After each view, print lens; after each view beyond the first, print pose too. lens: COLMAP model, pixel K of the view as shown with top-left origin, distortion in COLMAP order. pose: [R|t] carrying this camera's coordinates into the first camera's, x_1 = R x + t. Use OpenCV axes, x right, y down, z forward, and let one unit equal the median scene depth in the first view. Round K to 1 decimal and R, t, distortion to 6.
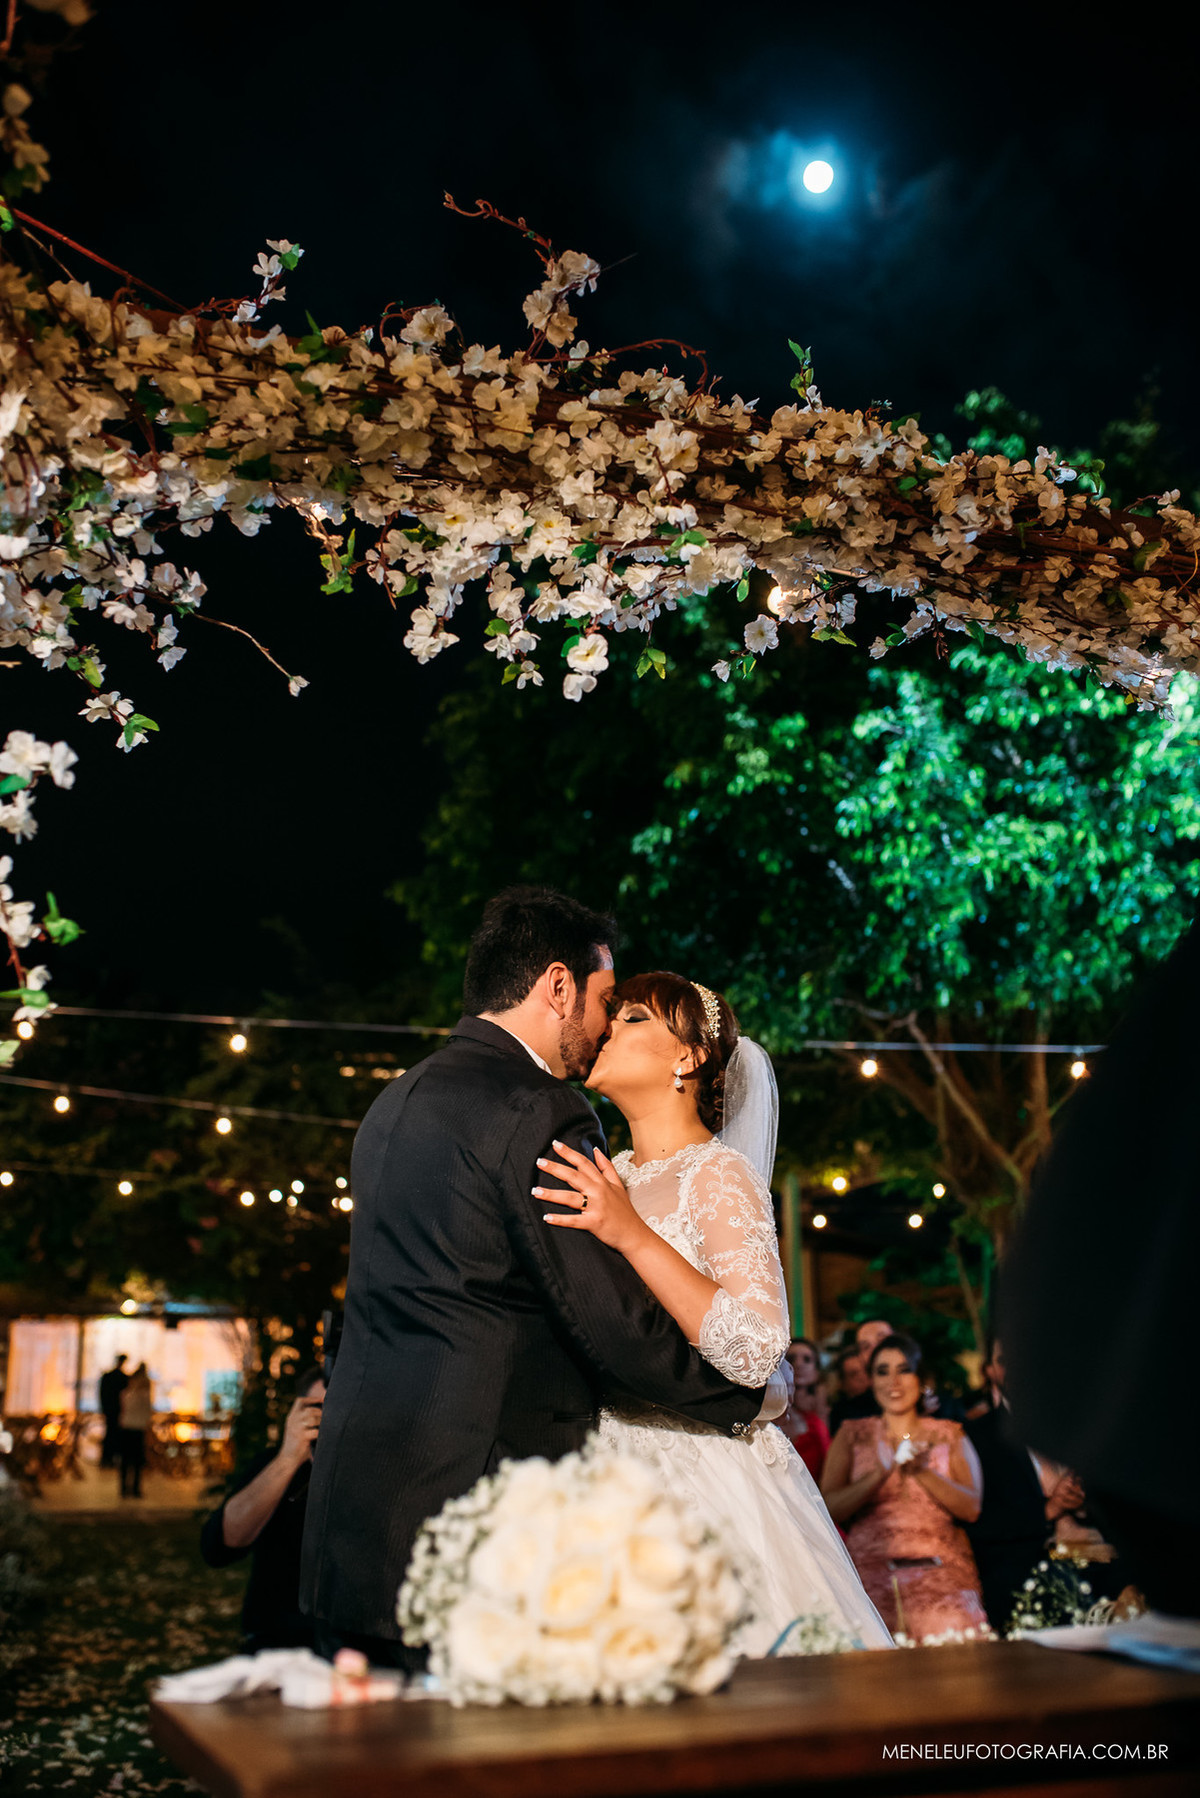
lens RADIAL K [[1610.0, 0, 574.9], [0, 1610.0, 899.0], [0, 0, 1]] dist [0.011485, -0.001979]
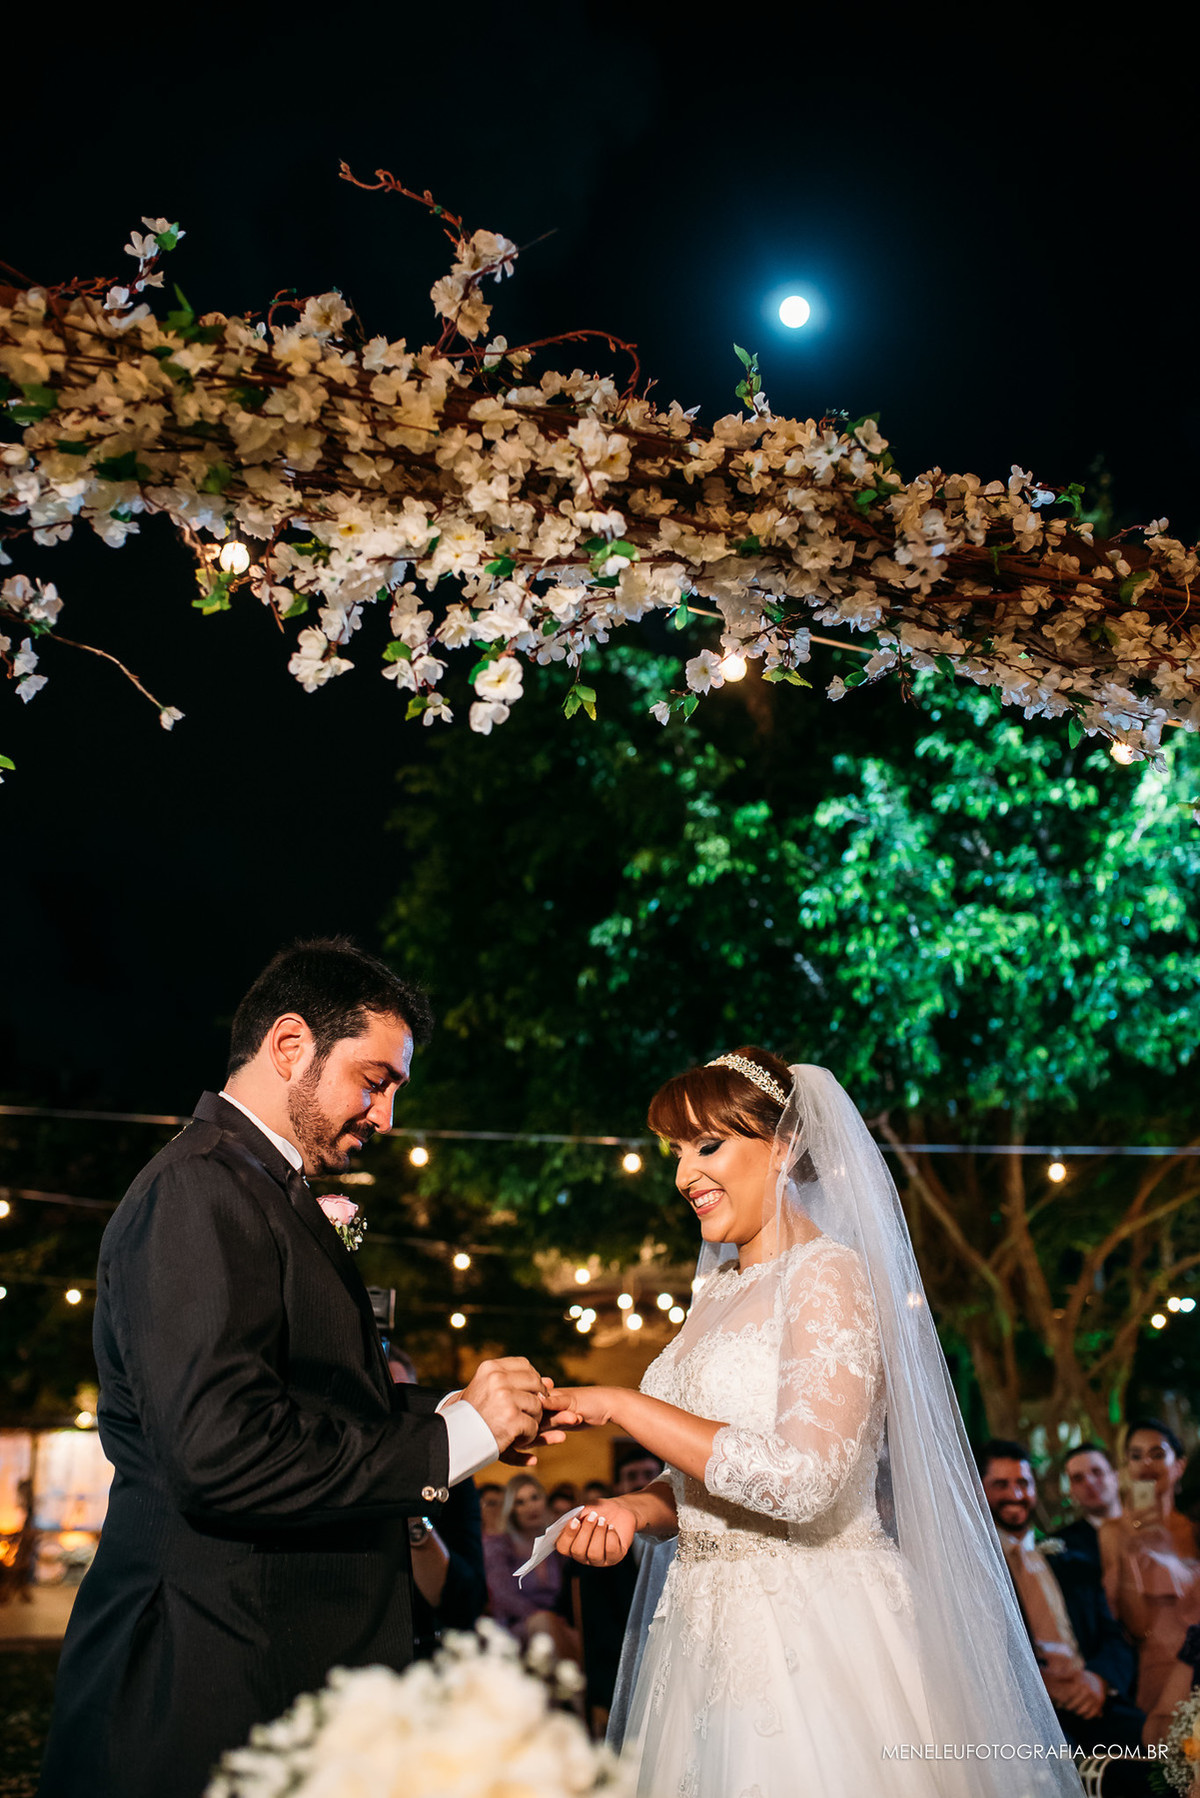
lens RADIAL K [[1610.0, 0, 574.9], [0, 1610.0, 899.0], [0, 0, 1]] dist [0.011485, -0.001979]
pose [[0.999820, 0.004534, 0.018400, 0.030268], [-0.003352, 0.997957, -0.063795, 0.018509], [-0.018651, 0.063722, 0.997793, 0.130762]]
